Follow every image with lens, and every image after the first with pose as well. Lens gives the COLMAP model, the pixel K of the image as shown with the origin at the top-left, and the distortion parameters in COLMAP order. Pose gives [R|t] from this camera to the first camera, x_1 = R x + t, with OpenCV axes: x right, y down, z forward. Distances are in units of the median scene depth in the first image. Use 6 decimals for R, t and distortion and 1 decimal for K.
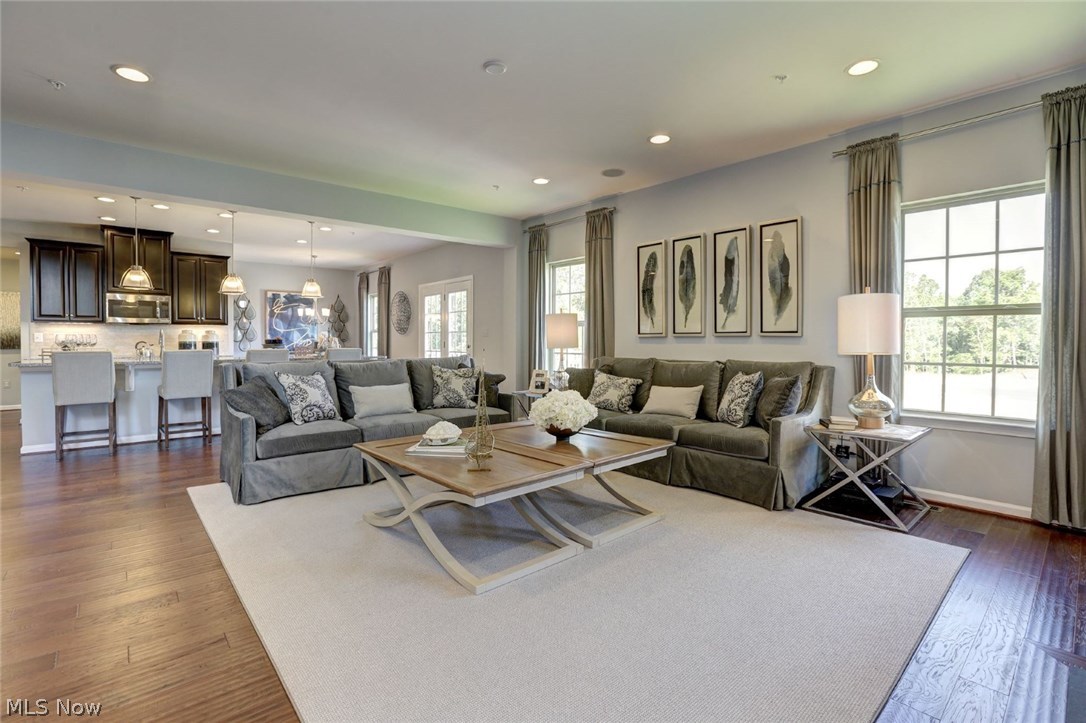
lens RADIAL K [[500.3, 0, 544.5], [0, 500.3, 347.5], [0, 0, 1]] dist [-0.029769, 0.000411]
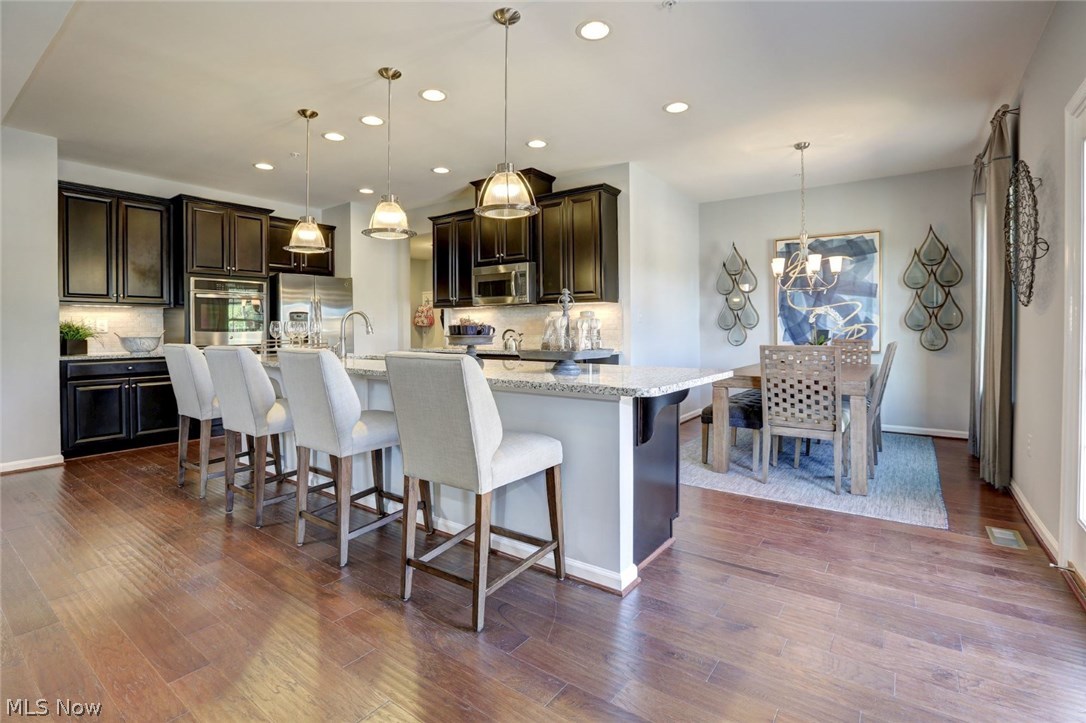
lens RADIAL K [[500.3, 0, 544.5], [0, 500.3, 347.5], [0, 0, 1]] dist [-0.029769, 0.000411]
pose [[0.218495, 0.034127, -0.975241, -0.124583], [-0.008335, 0.999417, 0.033106, -0.016892], [0.975803, 0.000895, 0.218652, 1.329153]]
